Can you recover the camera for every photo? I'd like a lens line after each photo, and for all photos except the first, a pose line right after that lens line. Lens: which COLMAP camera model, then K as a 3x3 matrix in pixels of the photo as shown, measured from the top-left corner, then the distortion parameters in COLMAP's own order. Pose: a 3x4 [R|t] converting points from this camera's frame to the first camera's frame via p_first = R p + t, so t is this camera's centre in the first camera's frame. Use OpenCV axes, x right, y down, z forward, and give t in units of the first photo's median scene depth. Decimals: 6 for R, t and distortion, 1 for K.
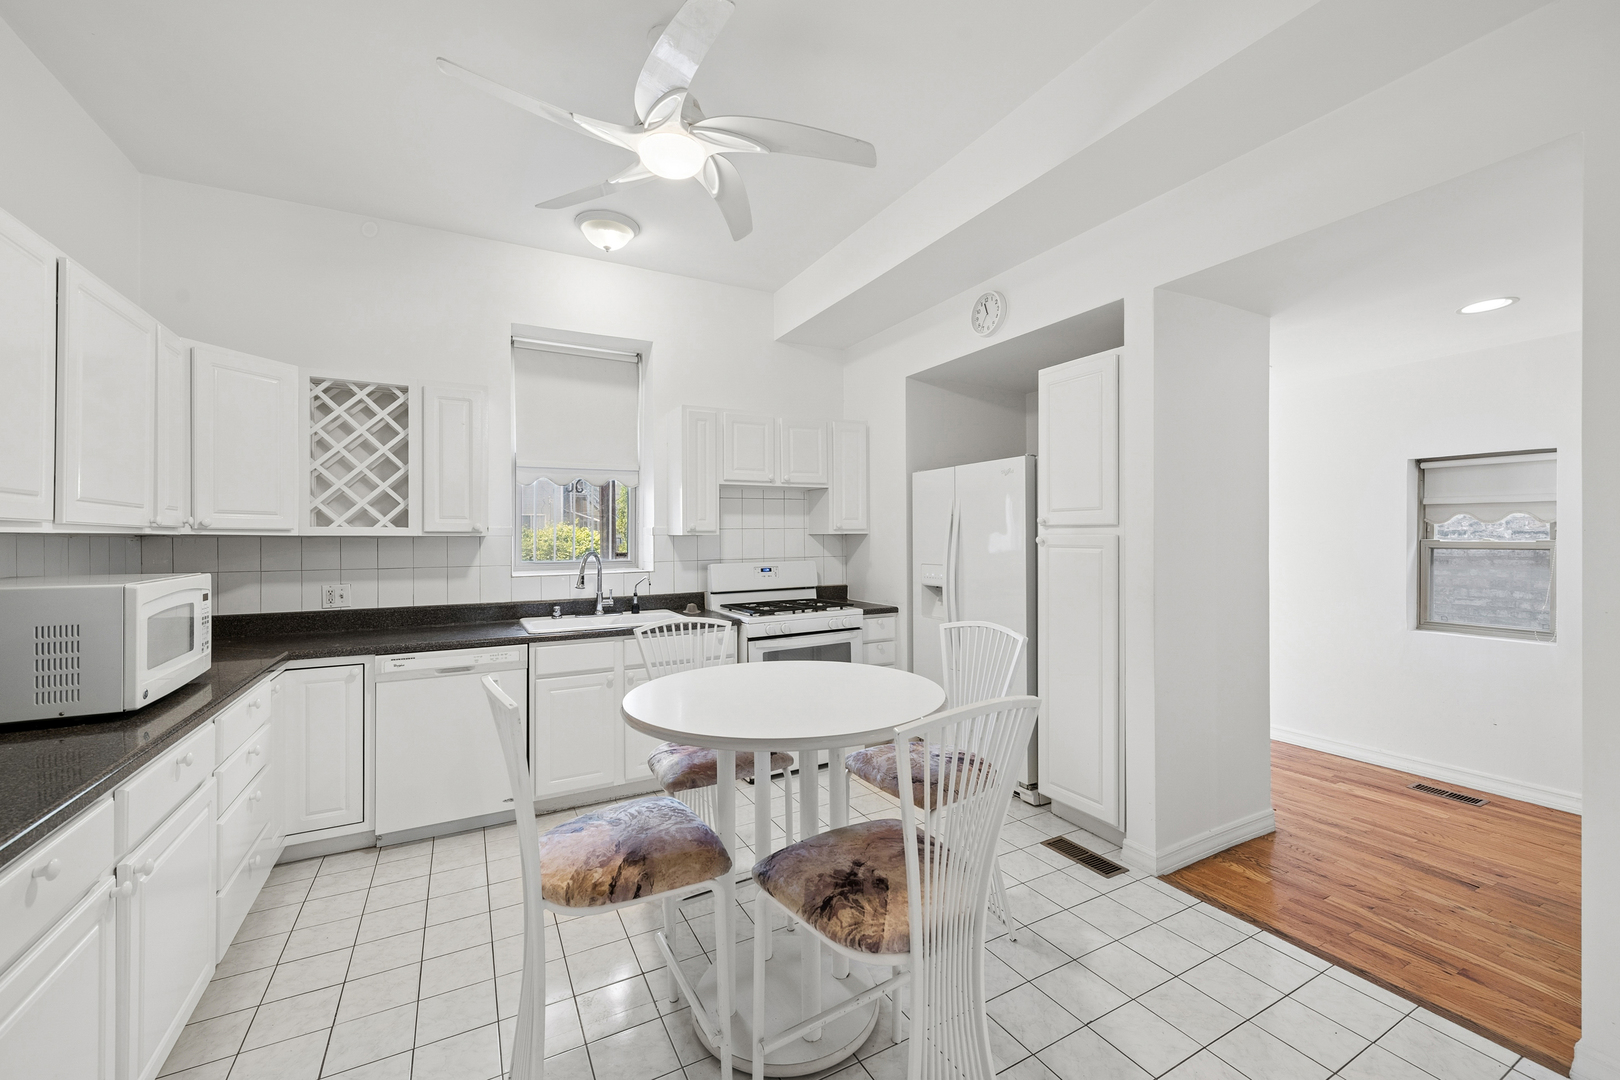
lens RADIAL K [[627.0, 0, 801.9], [0, 627.0, 530.1], [0, 0, 1]] dist [0.002990, -0.001185]
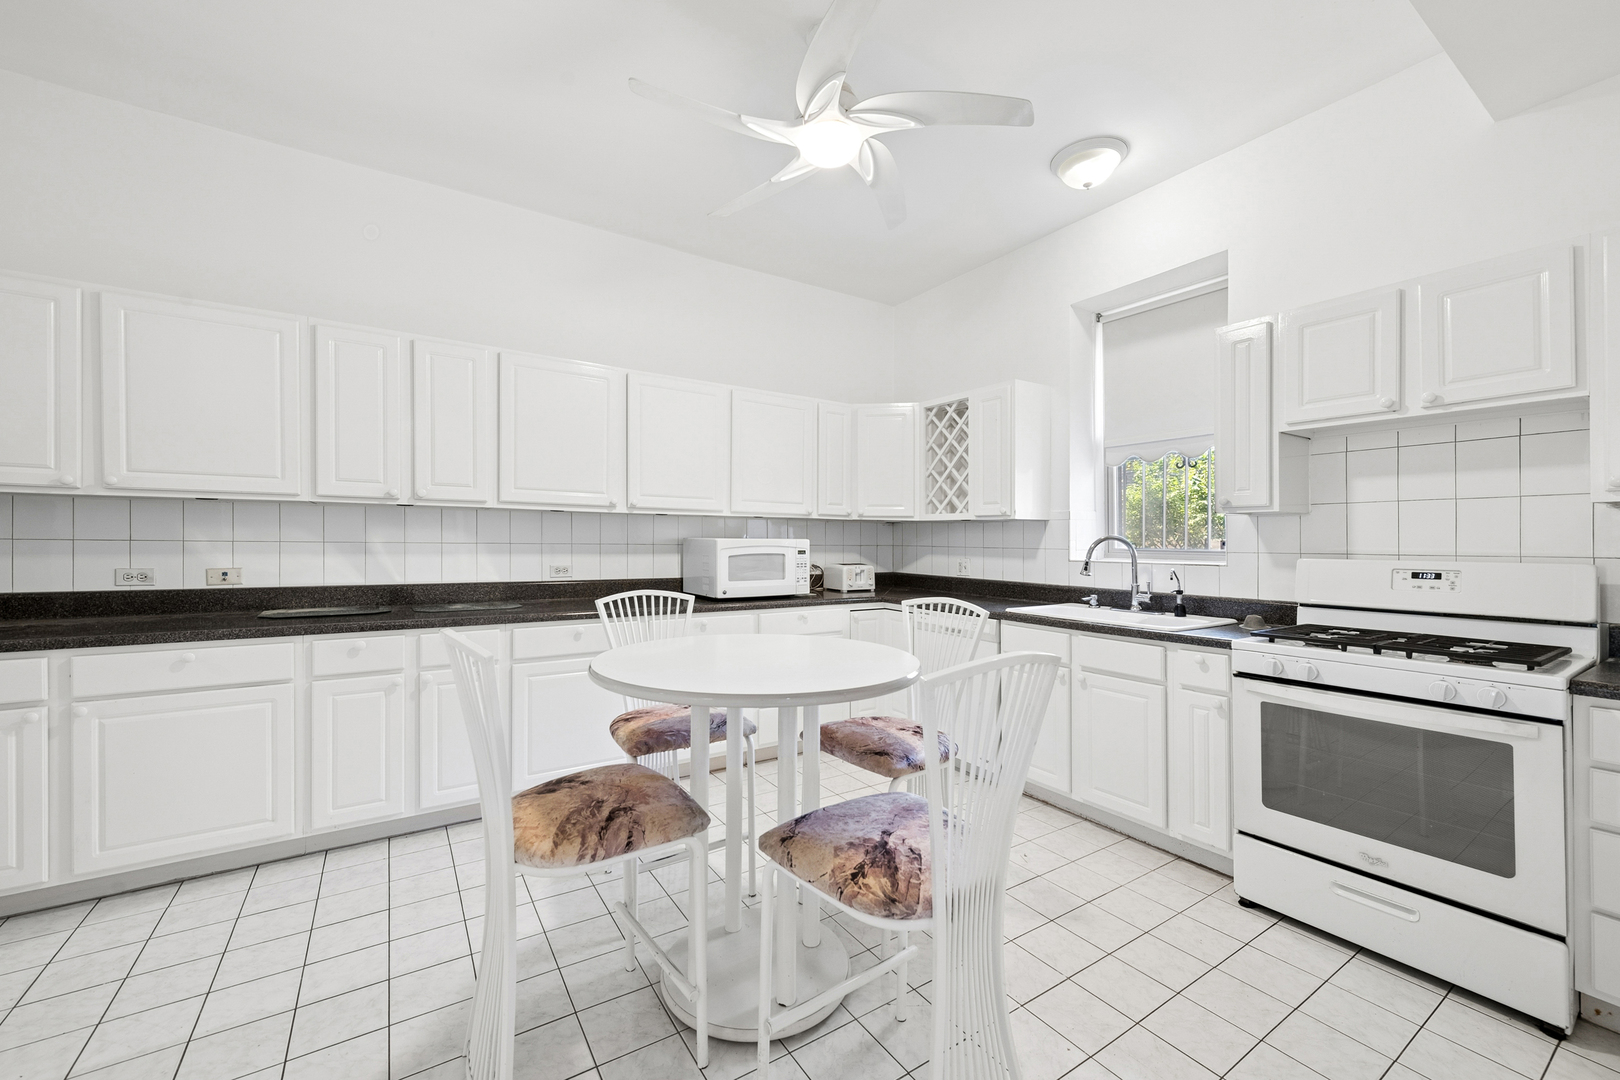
lens RADIAL K [[627.0, 0, 816.1], [0, 627.0, 537.2], [0, 0, 1]] dist [0.002990, -0.001185]
pose [[0.117457, 0.004501, -0.993068, 0.493186], [0.000765, 0.999989, 0.004623, 0.033404], [0.993078, -0.001303, 0.117452, 0.502314]]
